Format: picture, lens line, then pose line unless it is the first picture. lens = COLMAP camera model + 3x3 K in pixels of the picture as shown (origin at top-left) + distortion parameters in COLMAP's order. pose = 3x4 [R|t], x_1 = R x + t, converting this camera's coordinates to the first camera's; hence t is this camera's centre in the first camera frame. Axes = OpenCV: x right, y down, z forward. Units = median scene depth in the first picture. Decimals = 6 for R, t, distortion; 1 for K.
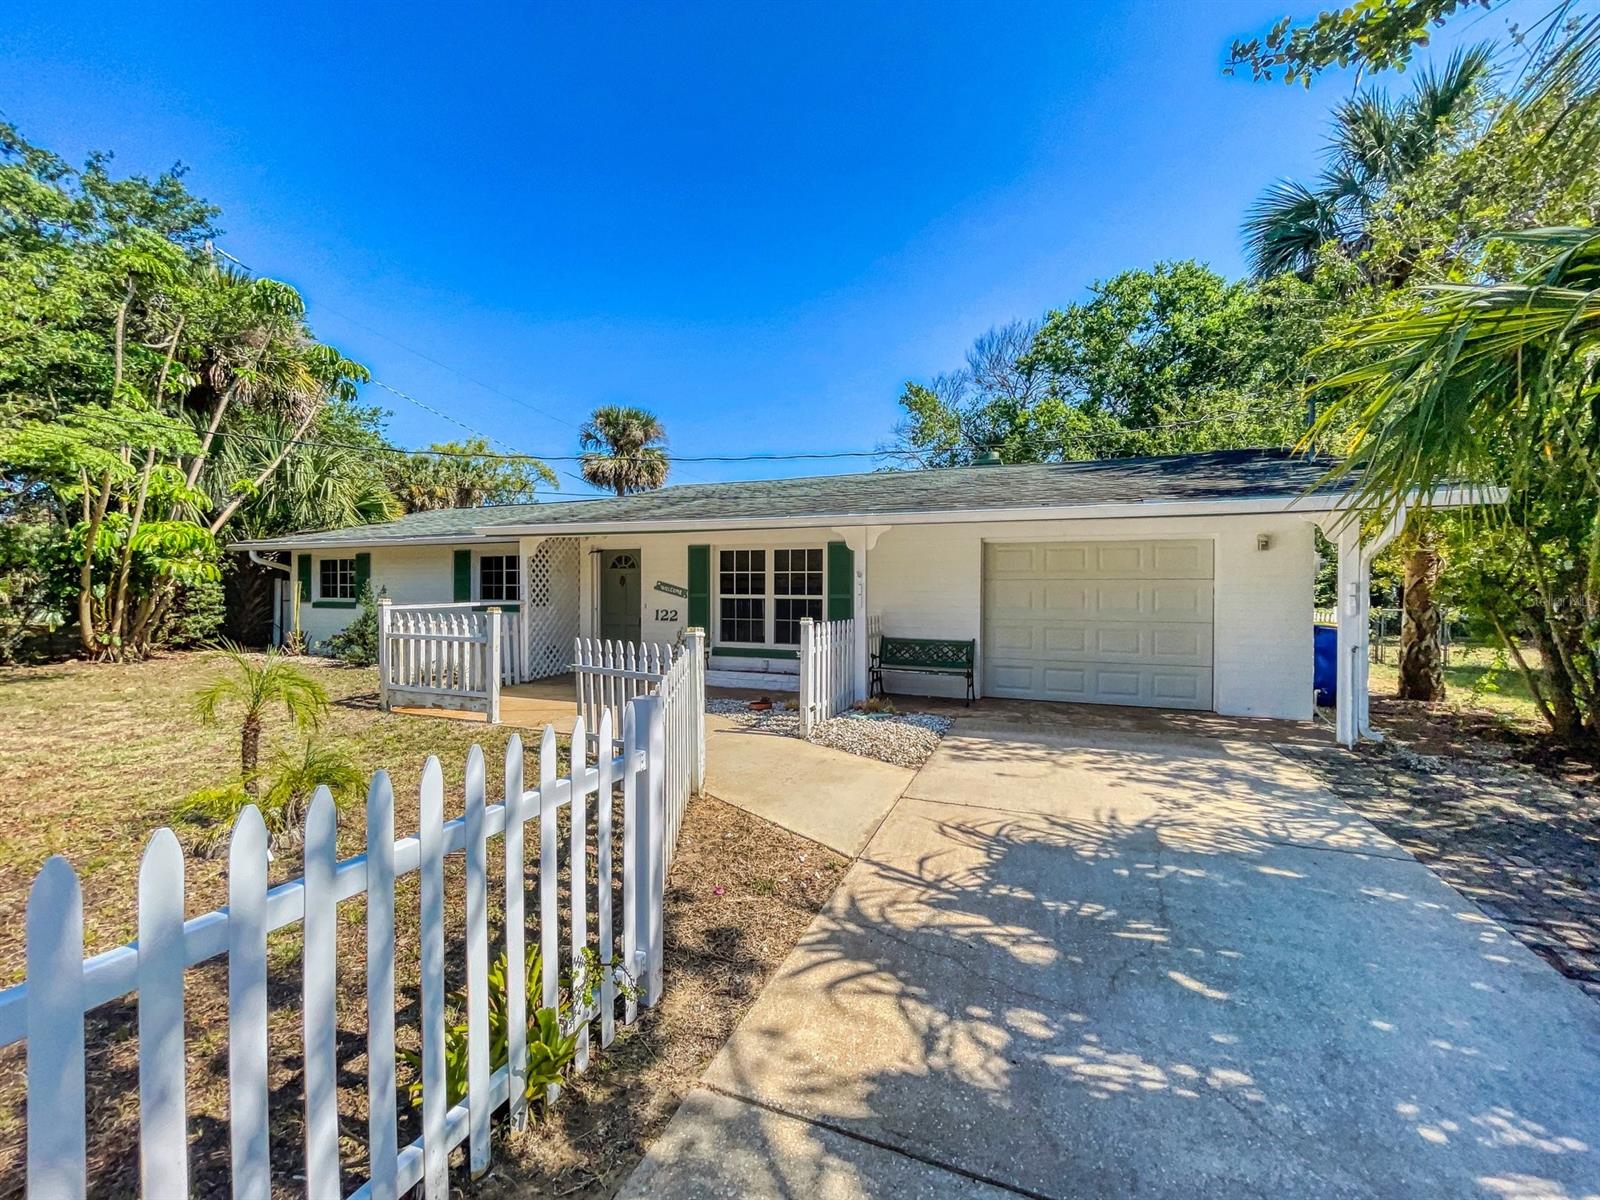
lens RADIAL K [[643.1, 0, 804.5], [0, 643.1, 598.8], [0, 0, 1]] dist [-0.004027, -0.000158]
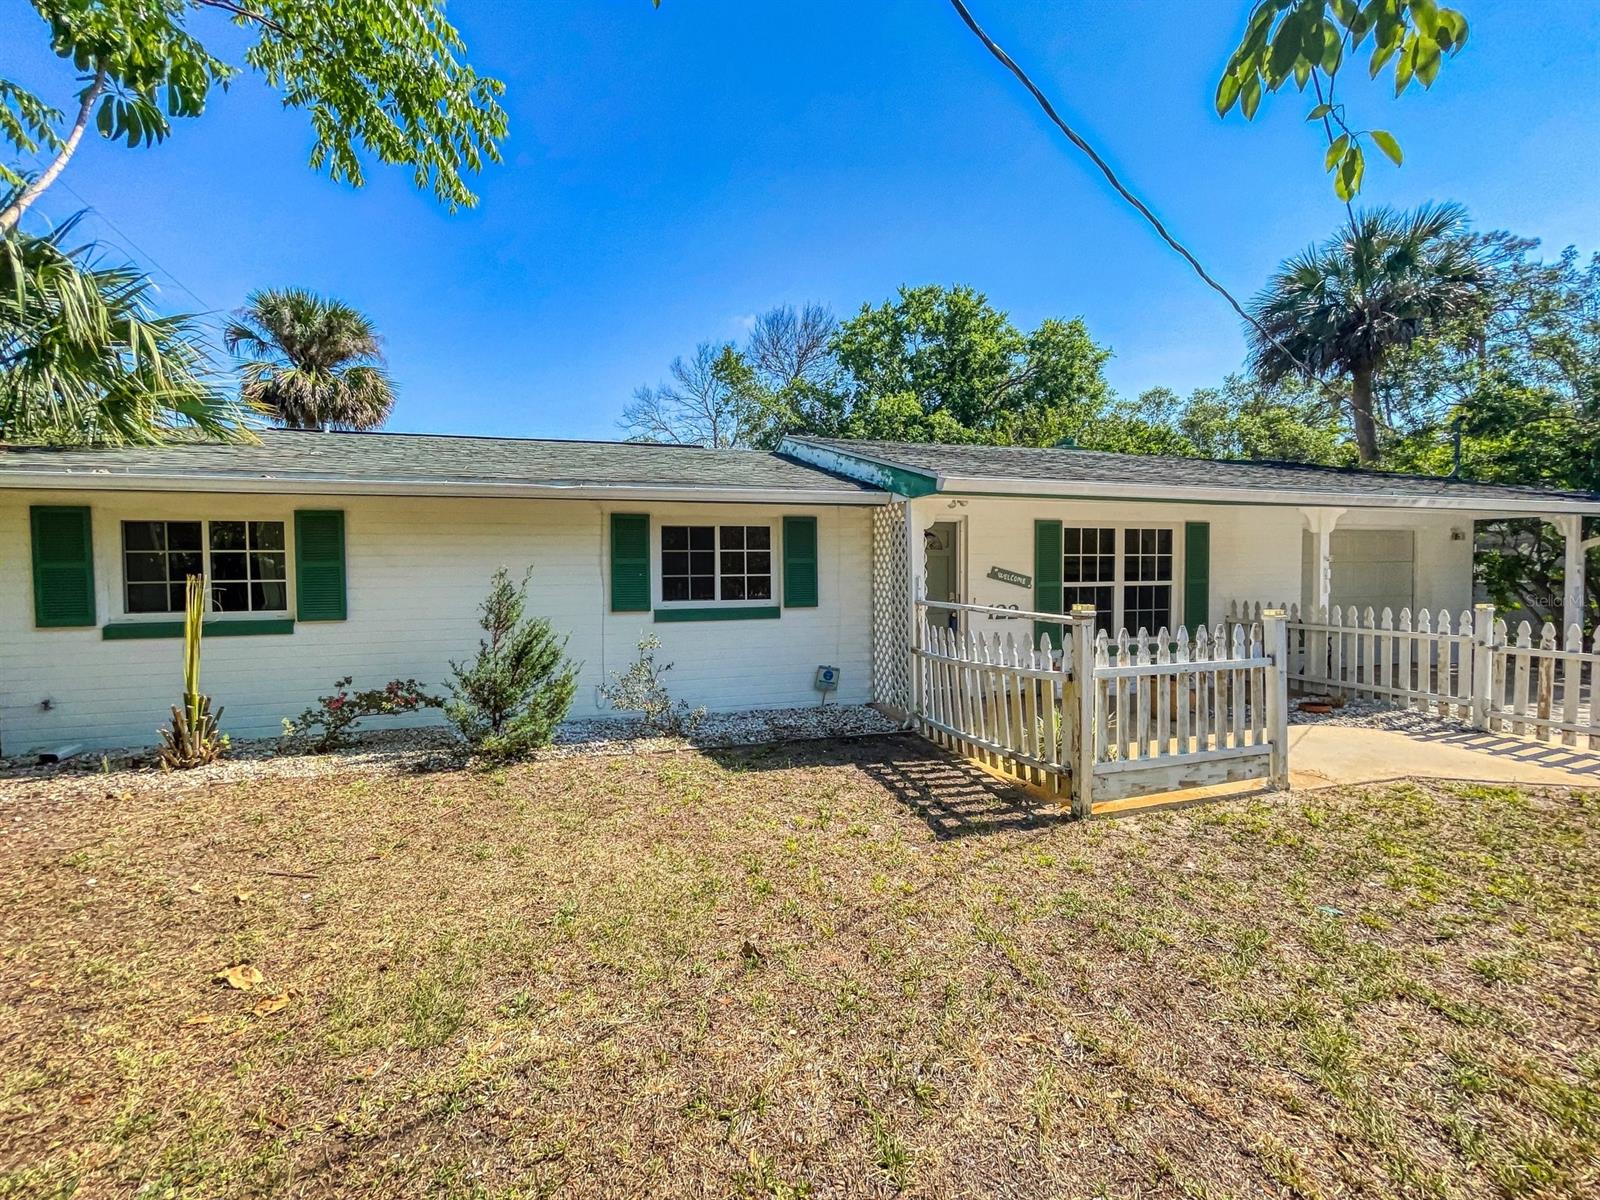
lens RADIAL K [[652.0, 0, 805.4], [0, 652.0, 596.6], [0, 0, 1]] dist [-0.010274, -0.000079]
pose [[0.794927, -0.035547, 0.605663, -0.708627], [0.022842, 0.999328, 0.028673, -0.015981], [-0.606275, -0.008958, 0.795204, 0.441702]]
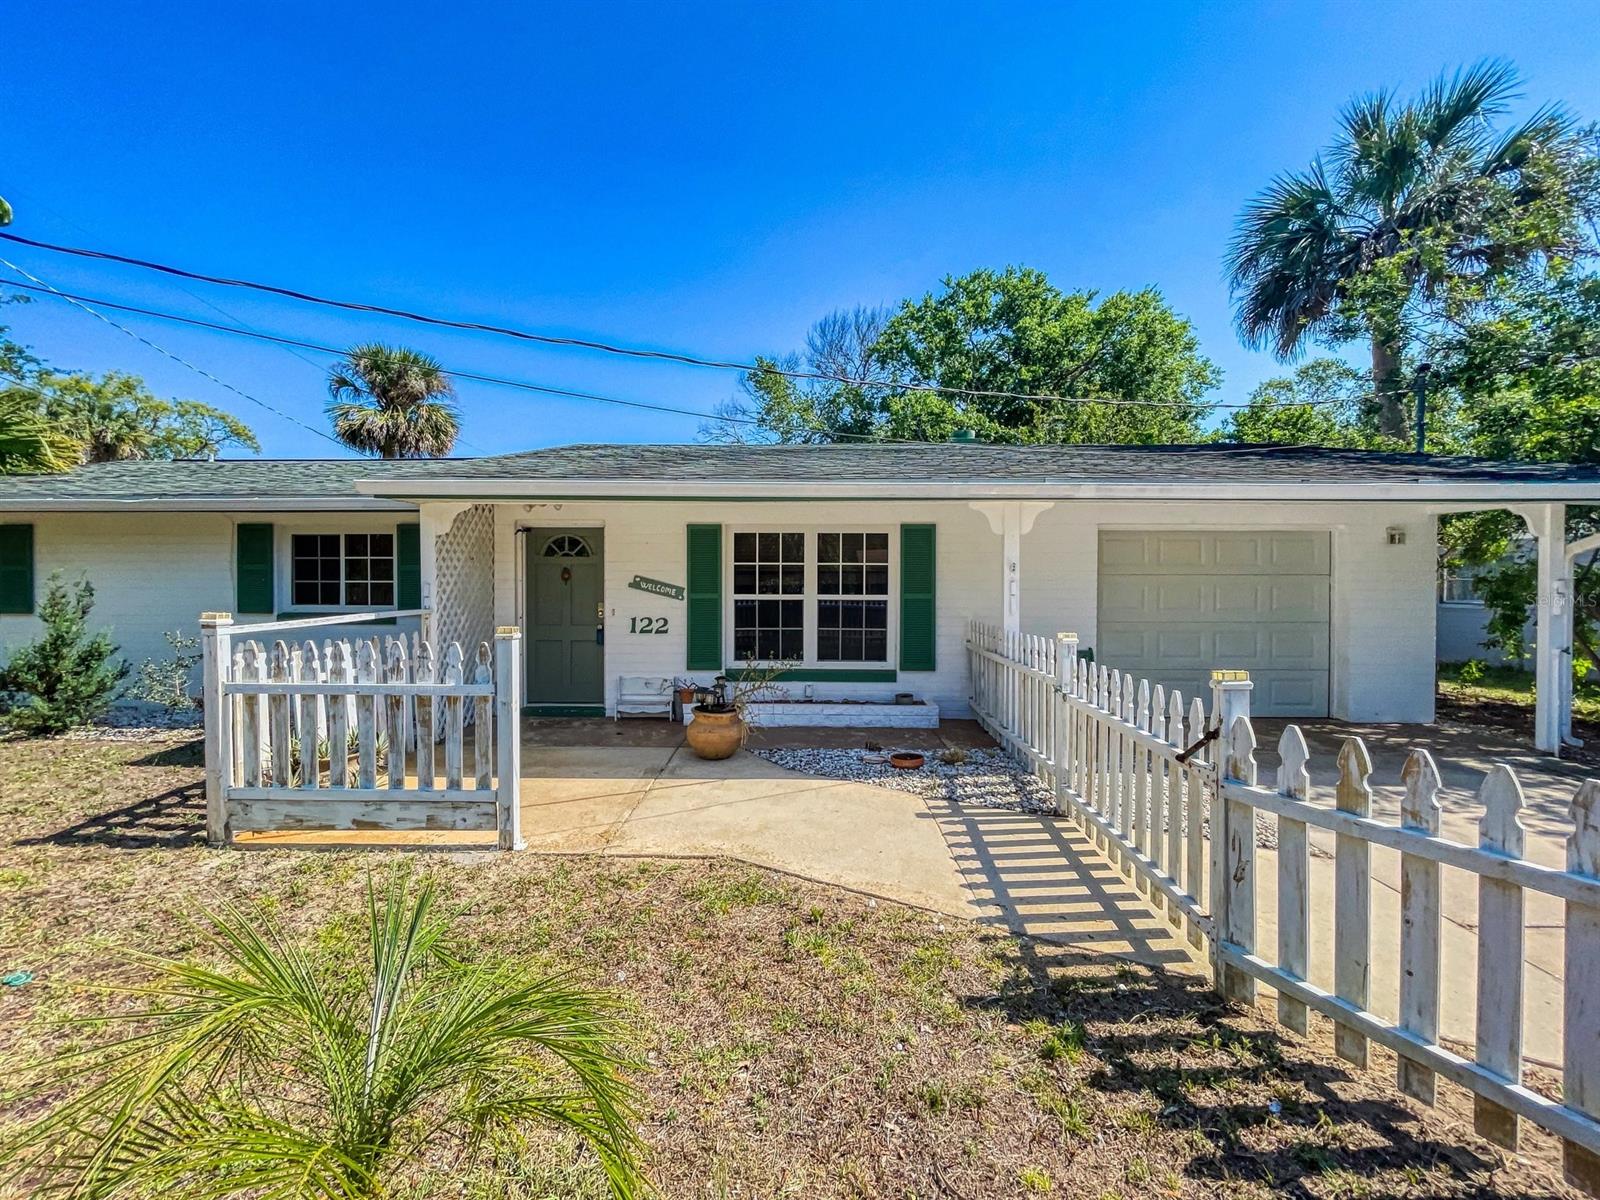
lens RADIAL K [[655.6, 0, 792.2], [0, 655.6, 594.5], [0, 0, 1]] dist [-0.001663, 0.000958]
pose [[0.939026, -0.008121, 0.343751, -0.257254], [0.007312, 0.999967, 0.003650, -0.007241], [-0.343769, -0.000914, 0.939054, 0.240683]]
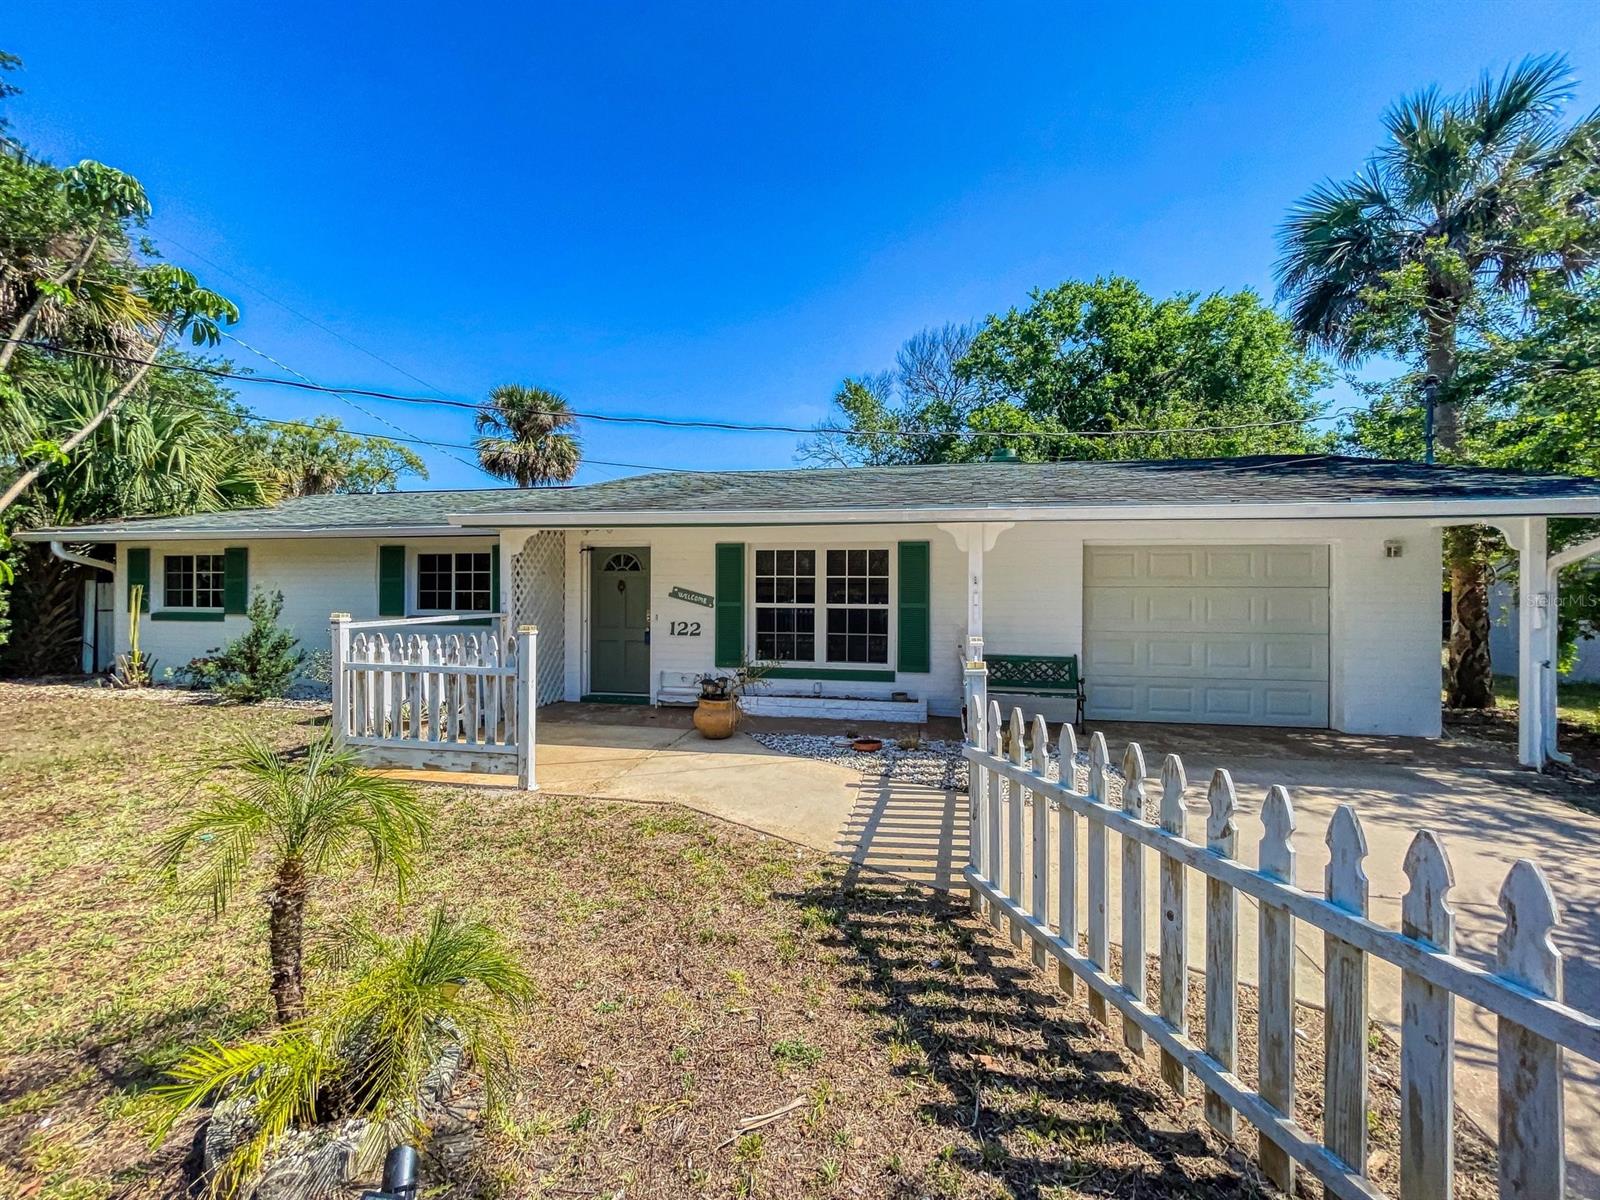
lens RADIAL K [[645.5, 0, 805.0], [0, 645.5, 599.7], [0, 0, 1]] dist [-0.001802, -0.000213]
pose [[0.981999, -0.000892, 0.188882, -0.181758], [0.001514, 0.999994, -0.003147, -0.006949], [-0.188878, 0.003376, 0.981995, 0.139872]]
